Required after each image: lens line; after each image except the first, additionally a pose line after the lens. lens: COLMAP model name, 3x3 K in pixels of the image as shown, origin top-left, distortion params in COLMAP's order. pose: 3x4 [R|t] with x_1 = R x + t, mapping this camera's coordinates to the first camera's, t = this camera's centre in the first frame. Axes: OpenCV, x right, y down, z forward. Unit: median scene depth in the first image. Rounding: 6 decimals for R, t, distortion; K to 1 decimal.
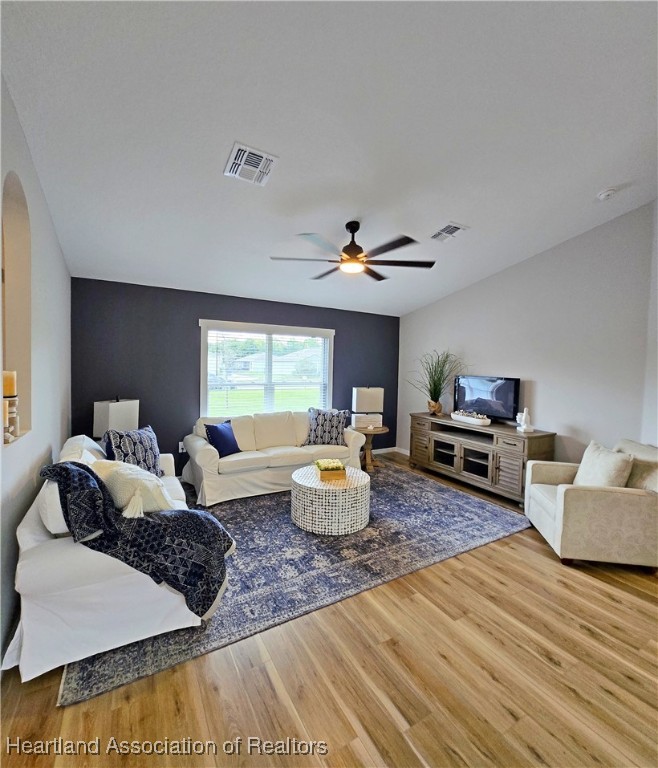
lens RADIAL K [[343.6, 0, 330.9], [0, 343.6, 380.8], [0, 0, 1]] dist [0.001981, -0.003418]
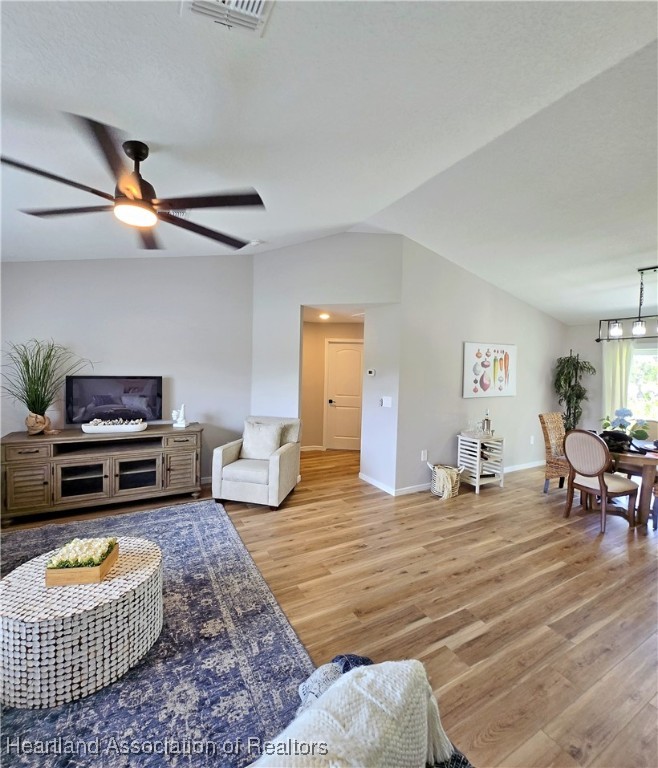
lens RADIAL K [[343.6, 0, 327.2], [0, 343.6, 380.2], [0, 0, 1]] dist [0.001981, -0.003418]
pose [[0.032112, -0.064213, 0.997419, -0.567730], [0.024522, 0.997684, 0.063440, -0.061275], [-0.999183, 0.022422, 0.033613, 0.636119]]
